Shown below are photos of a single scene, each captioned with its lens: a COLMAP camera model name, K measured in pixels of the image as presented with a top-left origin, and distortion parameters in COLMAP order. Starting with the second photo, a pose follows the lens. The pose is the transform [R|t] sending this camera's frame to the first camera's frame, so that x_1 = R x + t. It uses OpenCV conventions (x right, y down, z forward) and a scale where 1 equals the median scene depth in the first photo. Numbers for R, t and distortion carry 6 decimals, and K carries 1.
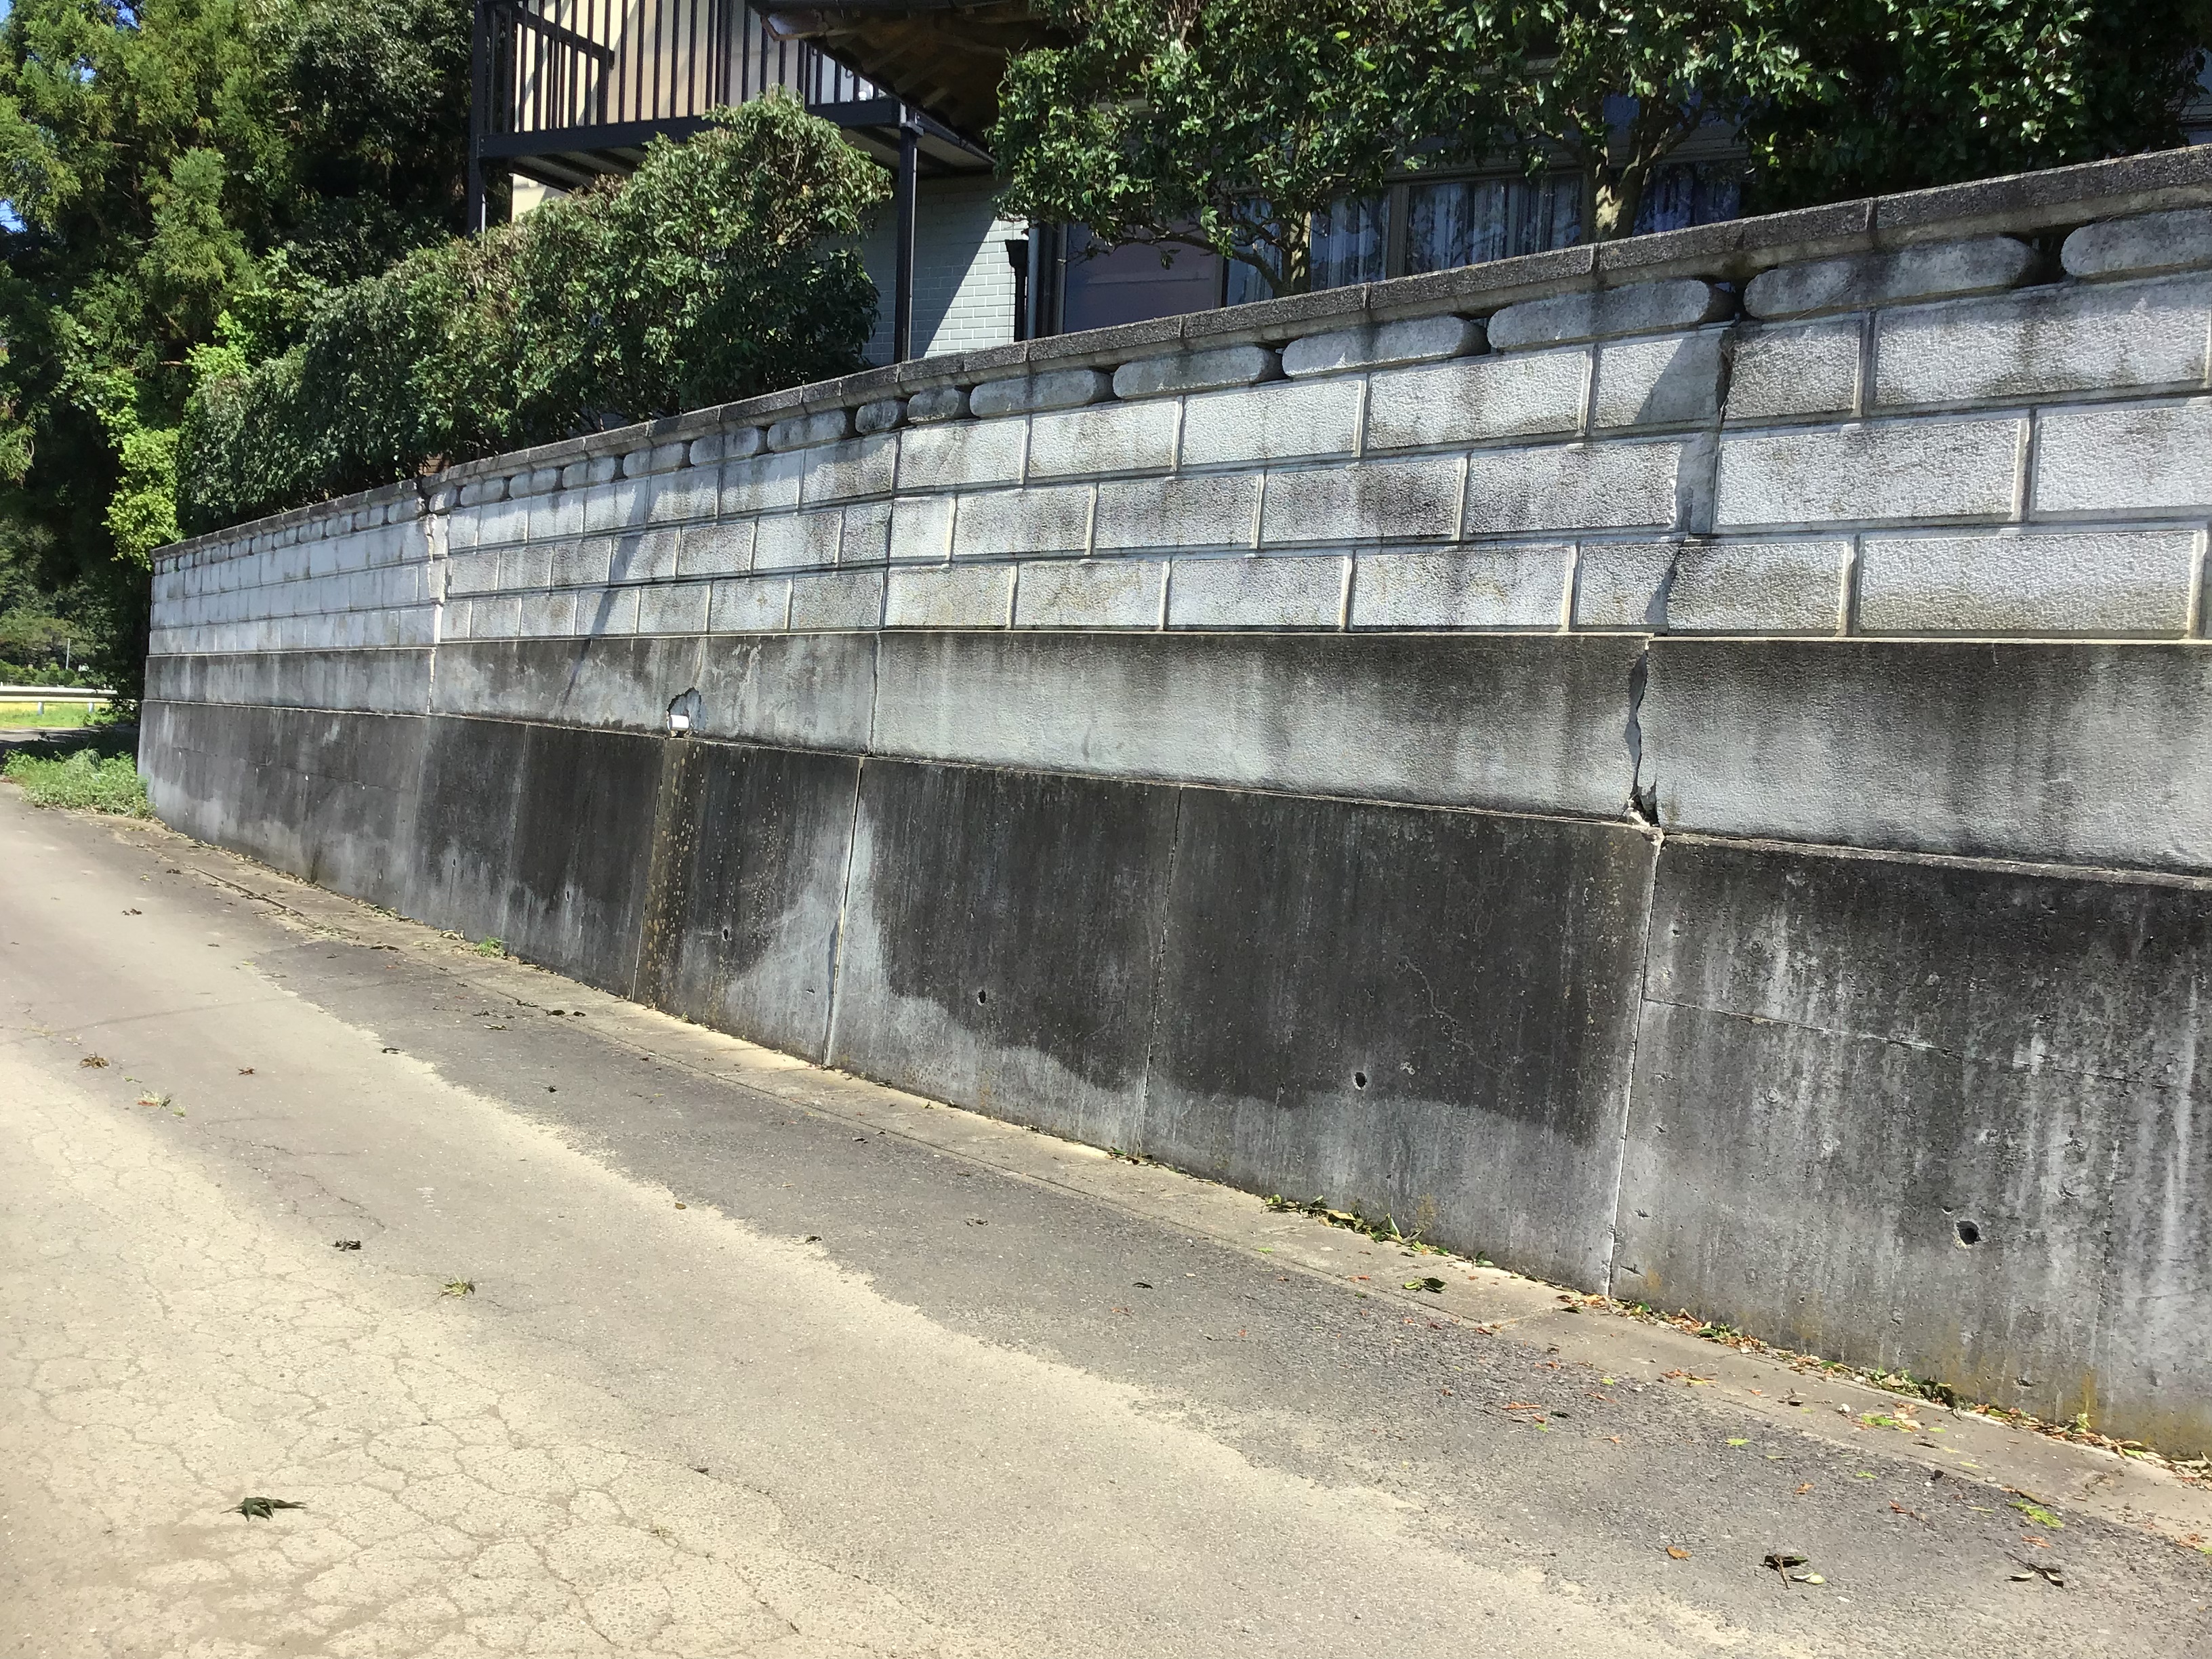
lens RADIAL K [[1986.1, 0, 1099.5], [0, 1986.1, 837.0], [0, 0, 1]] dist [0.119684, -0.253125]
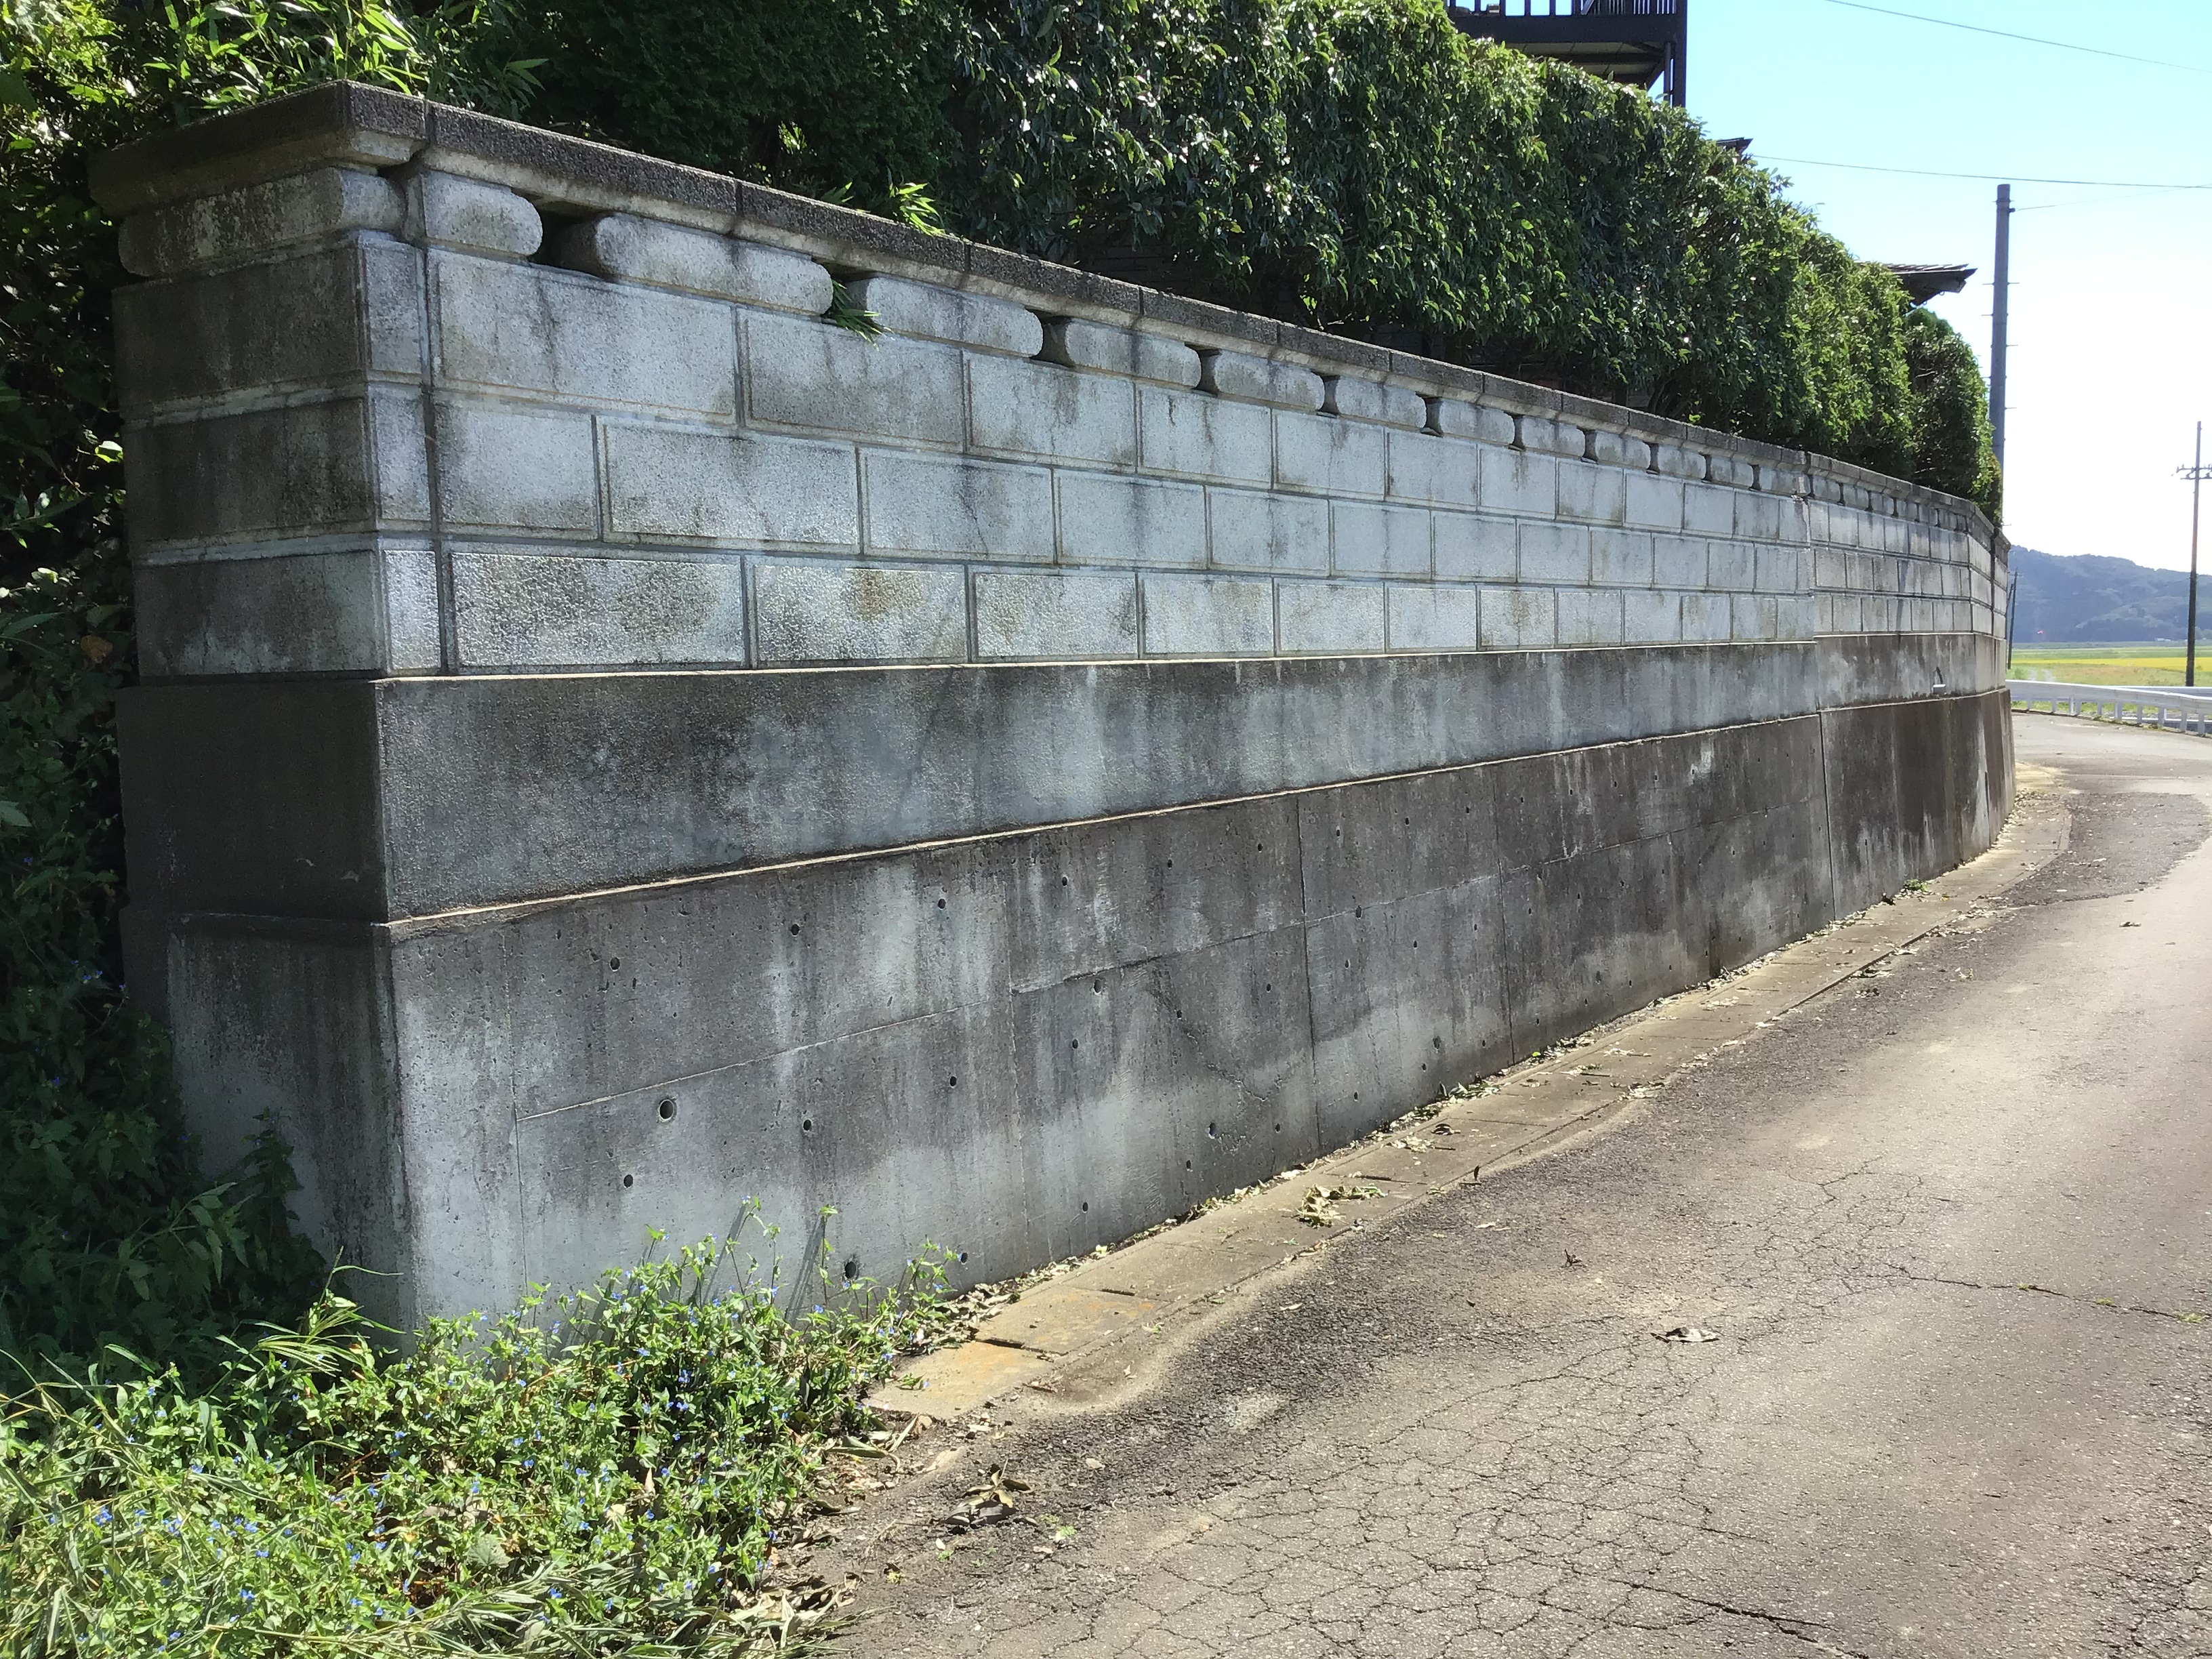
lens RADIAL K [[1986.1, 0, 1099.5], [0, 1986.1, 837.0], [0, 0, 1]] dist [0.119684, -0.253125]
pose [[-0.357296, -0.131789, 0.924647, -1.898663], [0.044020, 0.986519, 0.157618, -0.289439], [-0.932953, 0.097019, -0.346678, 2.846277]]
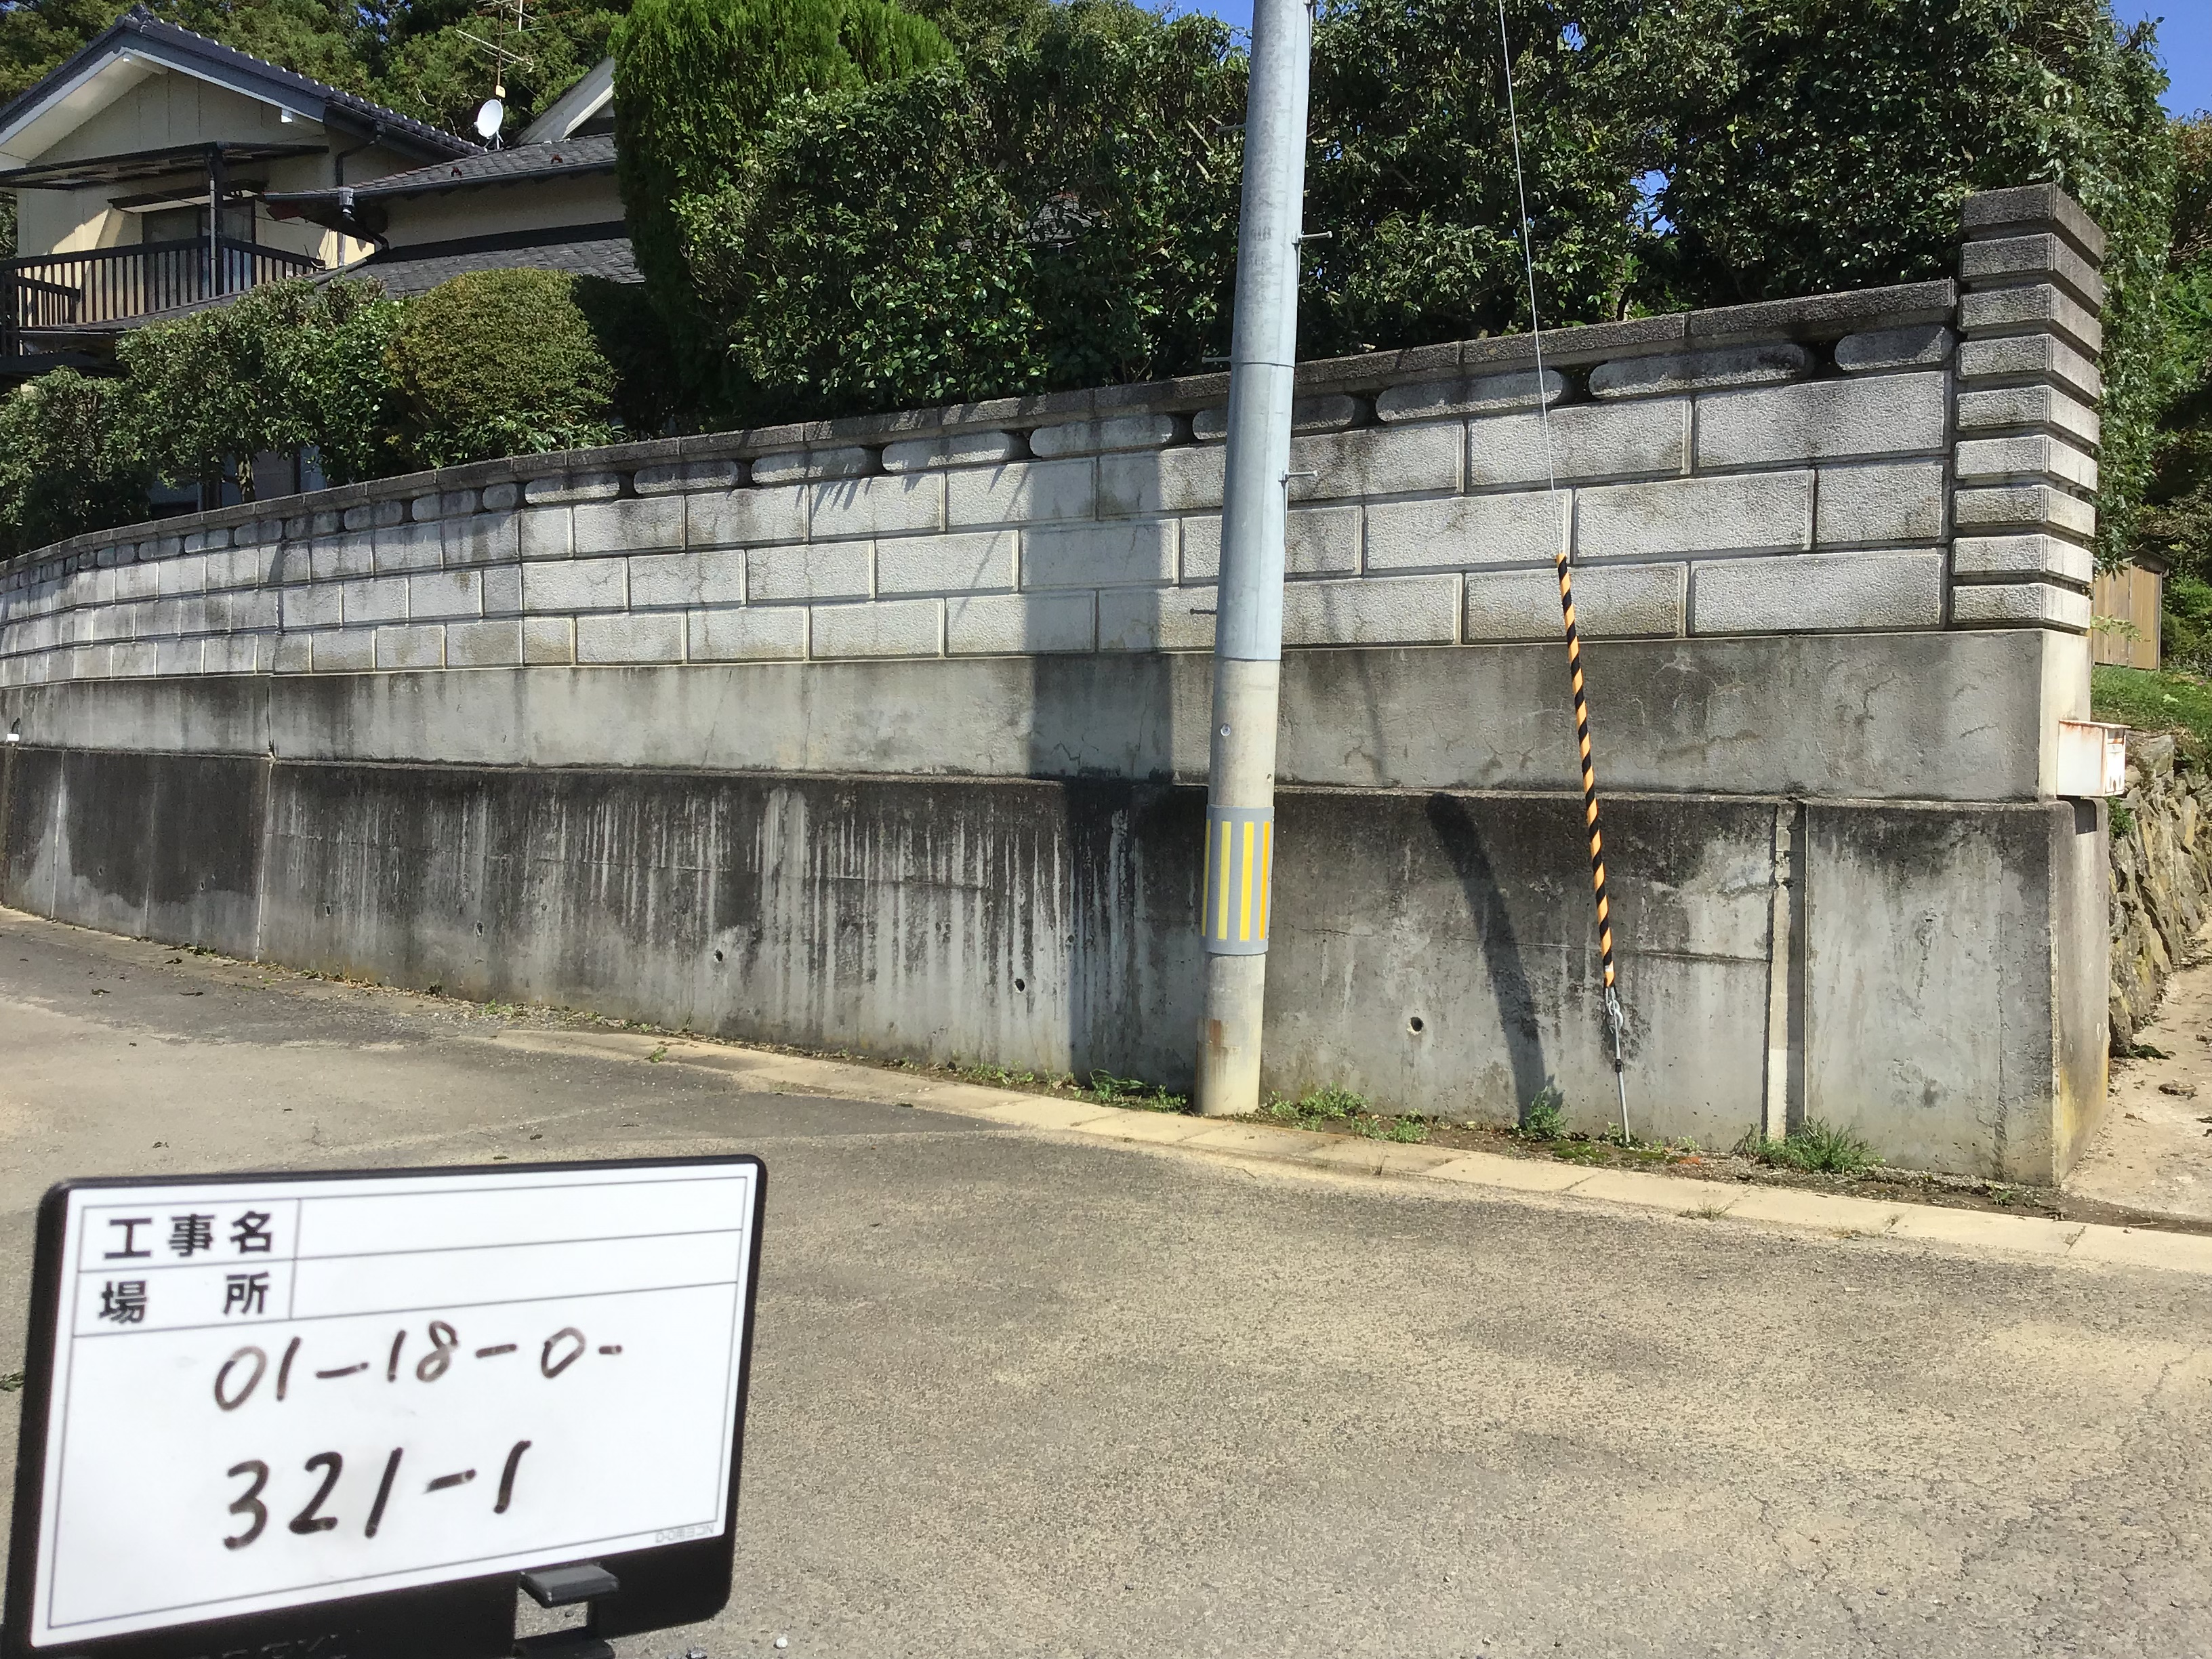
lens RADIAL K [[1986.1, 0, 1099.5], [0, 1986.1, 837.0], [0, 0, 1]] dist [0.119684, -0.253125]
pose [[0.997881, -0.041879, 0.049794, 1.090081], [0.042476, 0.999037, -0.010996, 0.148830], [-0.049285, 0.013088, 0.998699, -1.330634]]
